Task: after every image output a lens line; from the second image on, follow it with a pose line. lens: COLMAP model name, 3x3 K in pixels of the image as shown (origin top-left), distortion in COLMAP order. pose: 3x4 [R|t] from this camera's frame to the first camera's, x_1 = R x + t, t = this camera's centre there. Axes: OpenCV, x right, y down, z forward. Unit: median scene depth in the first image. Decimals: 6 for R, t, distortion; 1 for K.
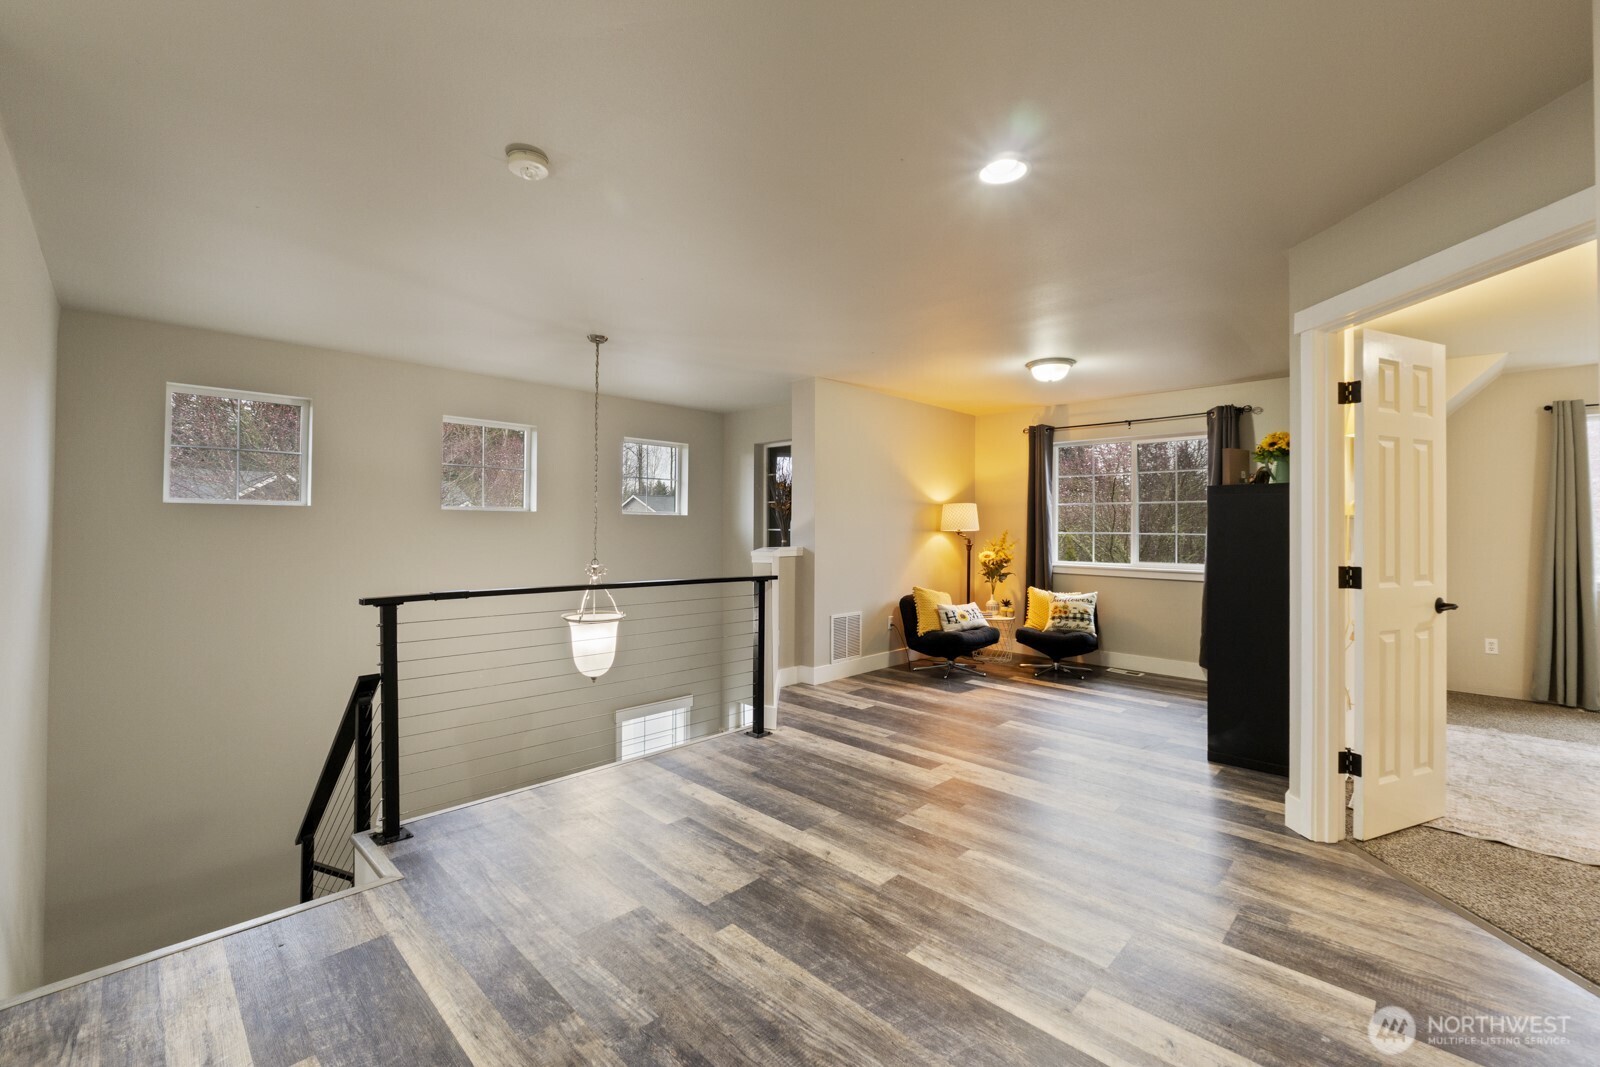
lens RADIAL K [[672.6, 0, 805.8], [0, 672.6, 522.8], [0, 0, 1]] dist [-0.010036, -0.001082]
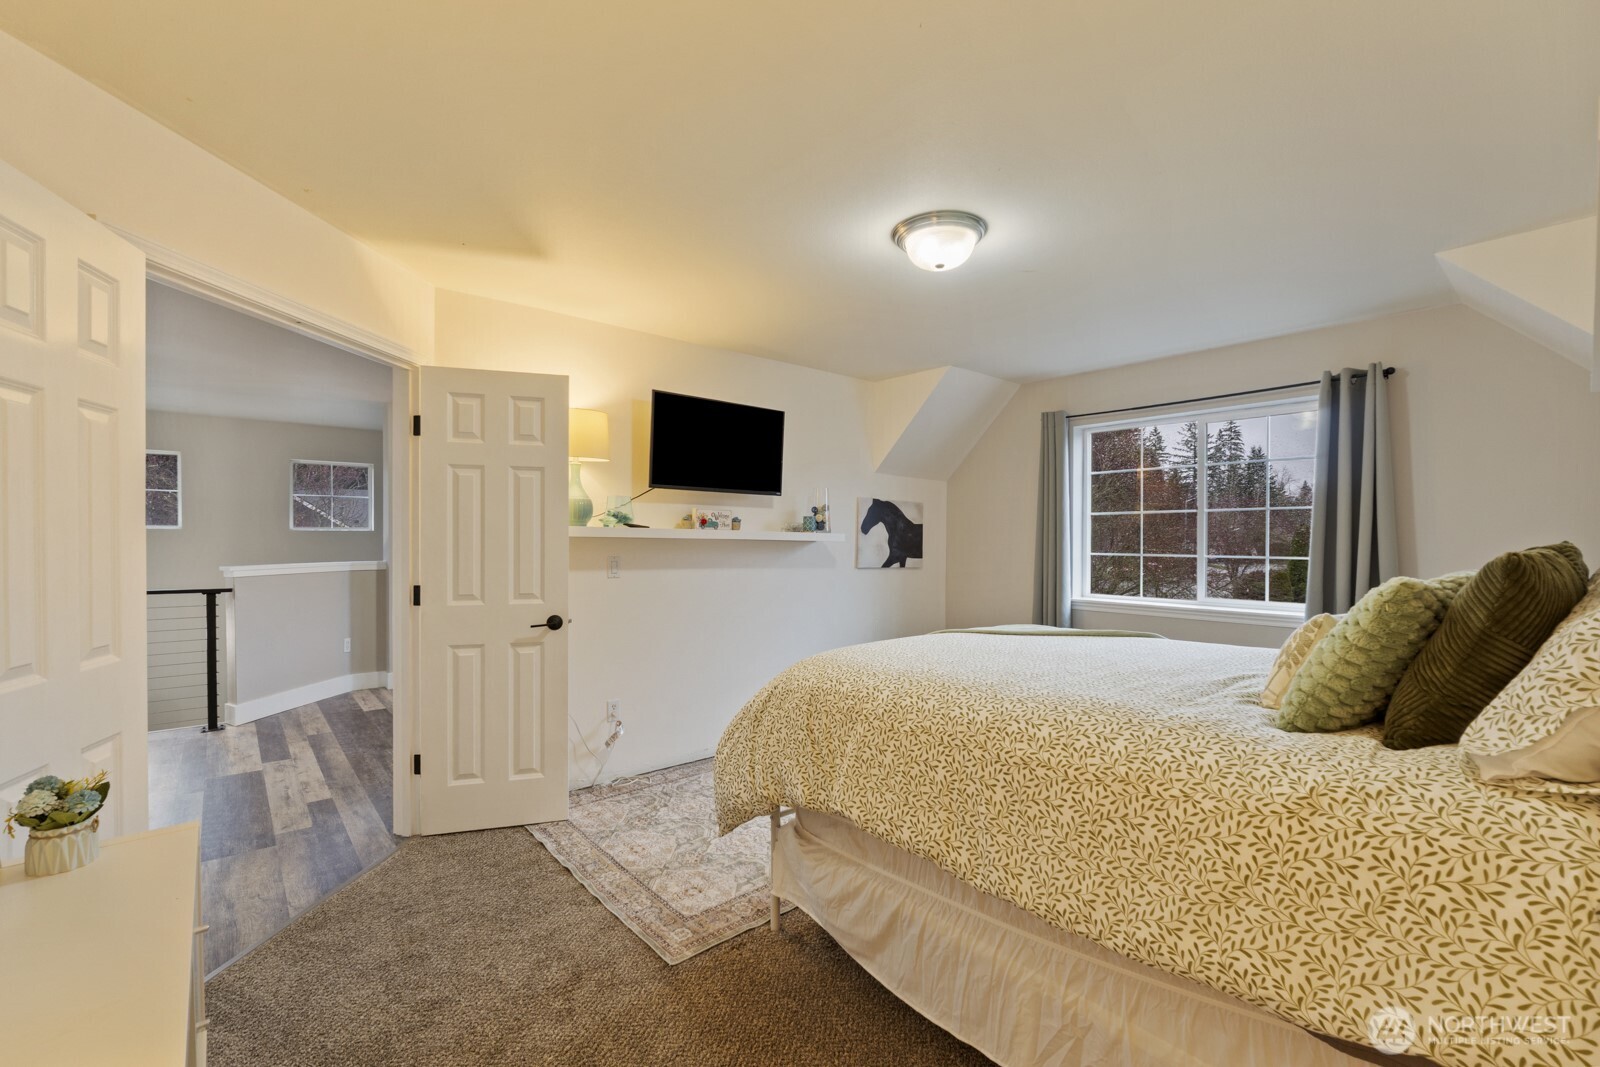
lens RADIAL K [[672.6, 0, 799.1], [0, 672.6, 539.7], [0, 0, 1]] dist [-0.010036, -0.001082]
pose [[0.995882, -0.003817, -0.090577, 0.828034], [0.004684, 0.999945, 0.009353, -0.008404], [0.090536, -0.009739, 0.995846, -0.016839]]
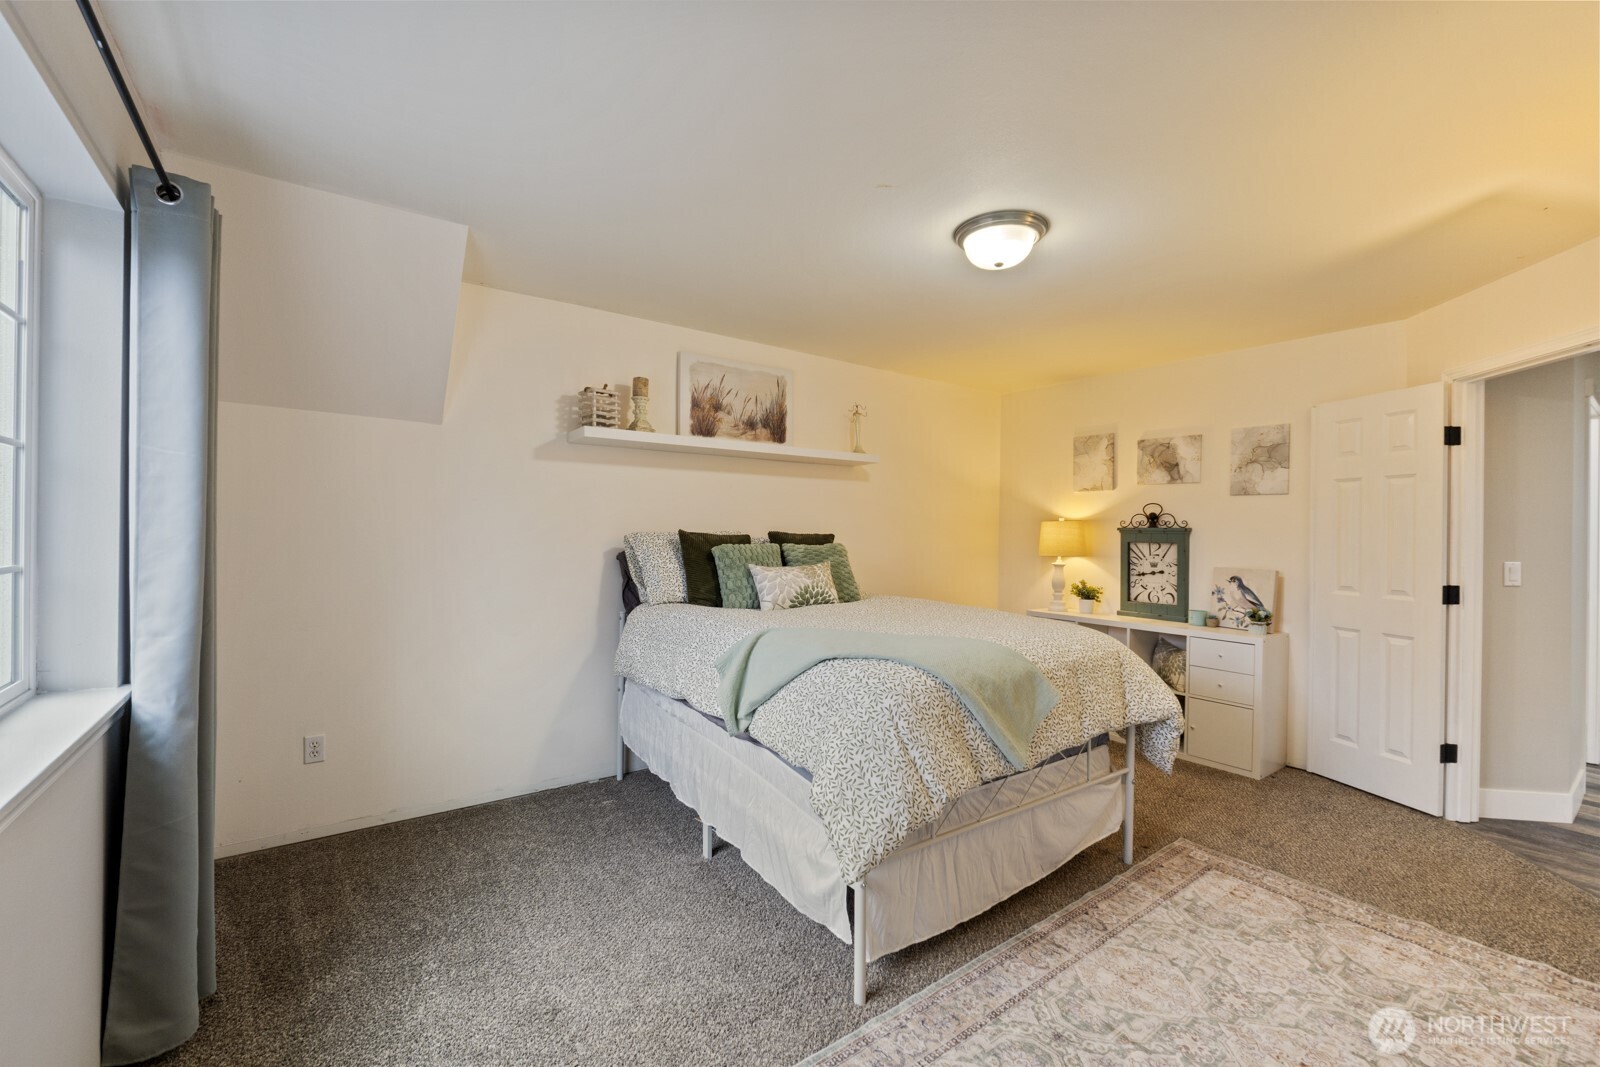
lens RADIAL K [[672.6, 0, 810.1], [0, 672.6, 524.3], [0, 0, 1]] dist [-0.010036, -0.001082]
pose [[-0.988589, -0.017838, 0.149579, 0.948730], [-0.020734, 0.999626, -0.017822, -0.000135], [-0.149205, -0.020720, -0.988589, 1.015074]]
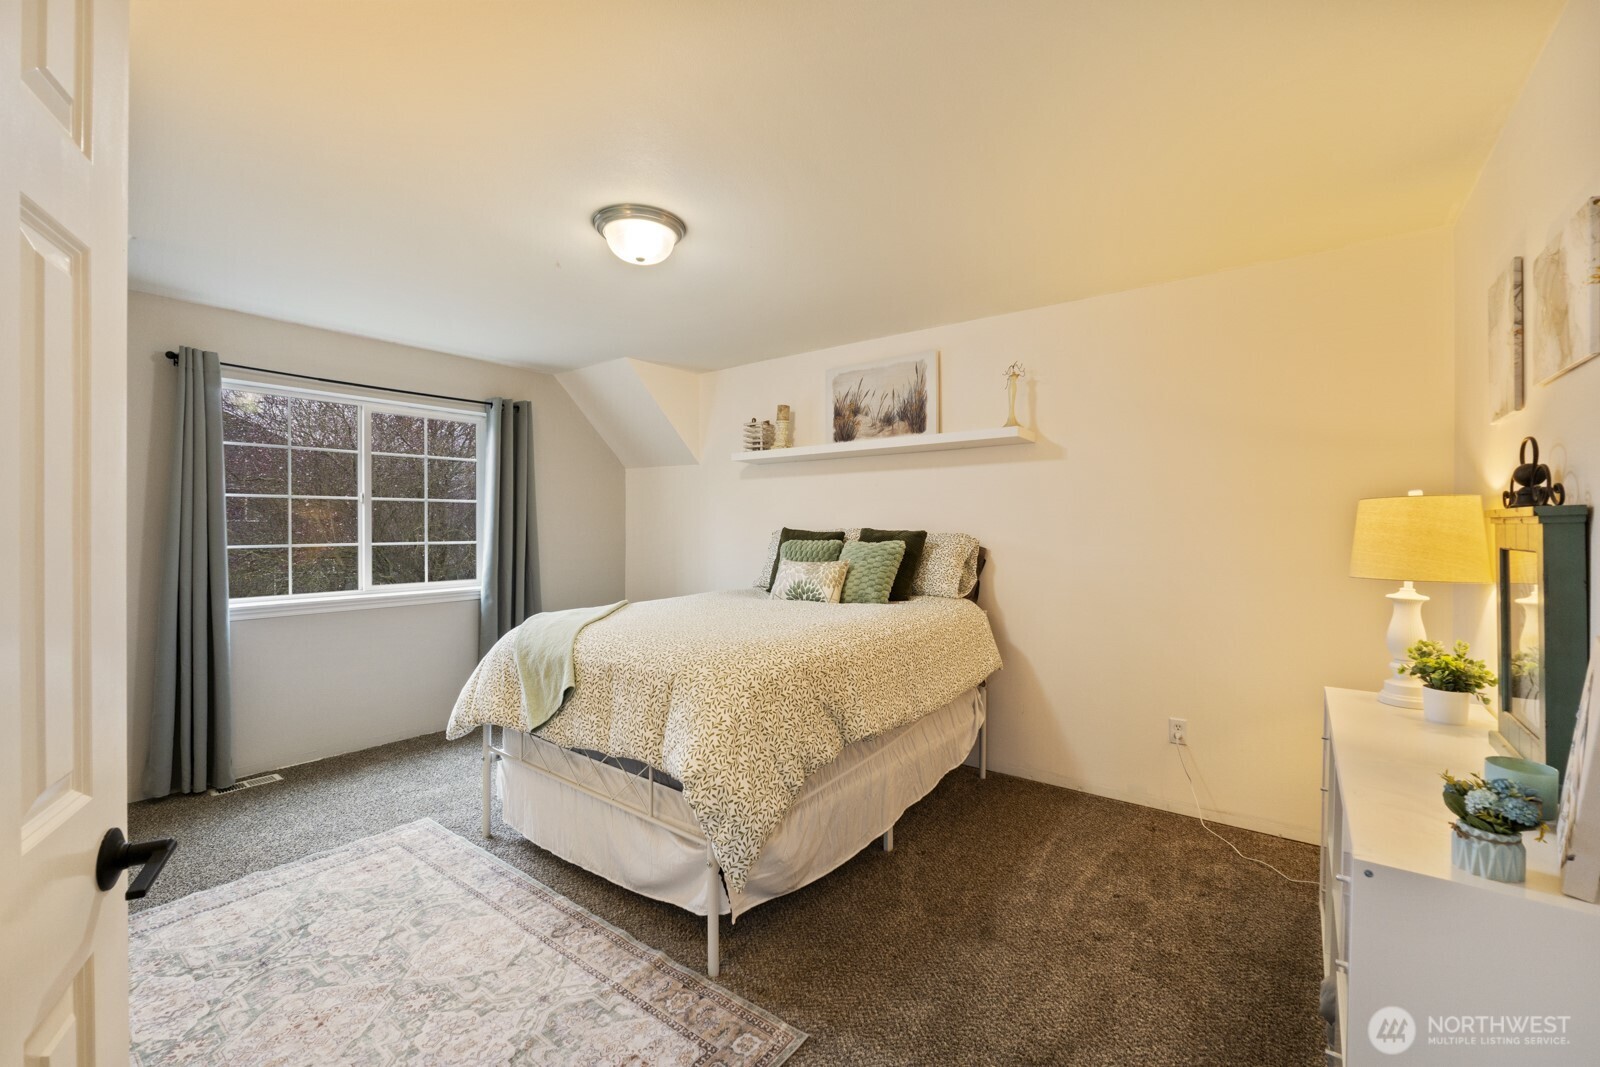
lens RADIAL K [[672.6, 0, 796.0], [0, 672.6, 521.5], [0, 0, 1]] dist [-0.010036, -0.001082]
pose [[-0.115403, -0.000494, 0.993319, 0.365700], [-0.010280, 0.999947, -0.000697, -0.011083], [-0.993266, -0.010292, -0.115402, 0.433205]]
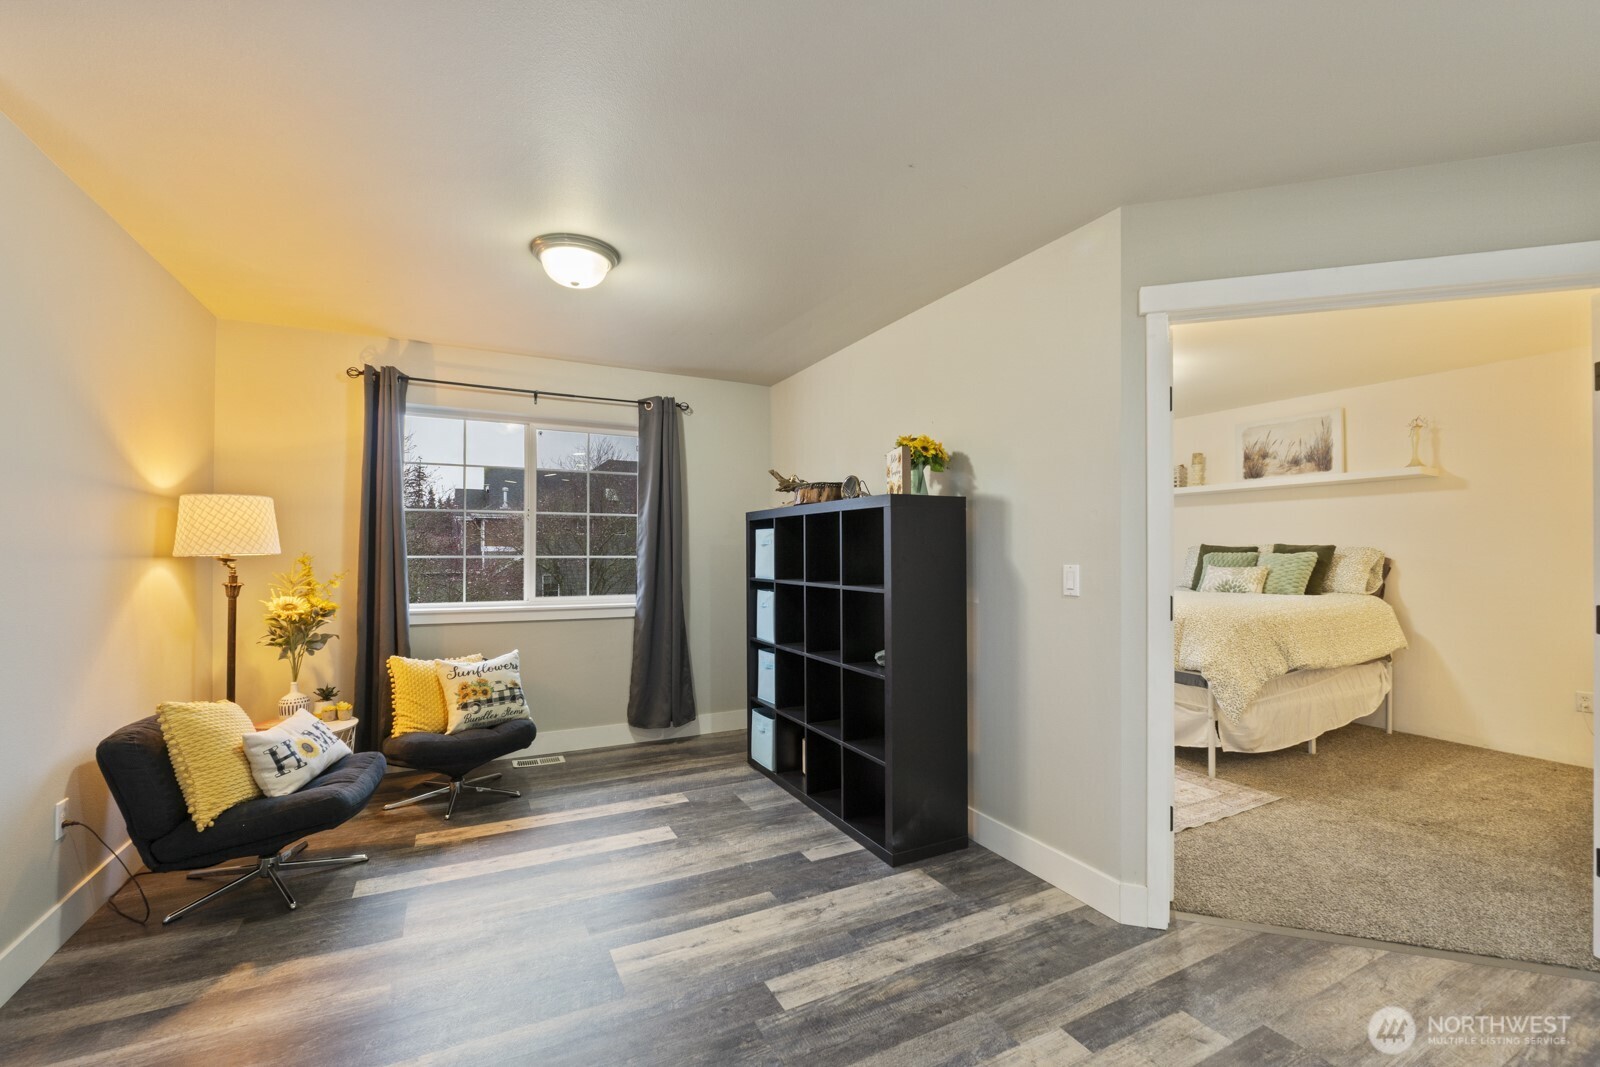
lens RADIAL K [[672.6, 0, 792.7], [0, 672.6, 541.6], [0, 0, 1]] dist [-0.010036, -0.001082]
pose [[0.324161, 0.004549, 0.945991, -0.097349], [-0.007685, 0.999968, -0.002175, 0.000040], [-0.945971, -0.006565, 0.324186, 0.637546]]
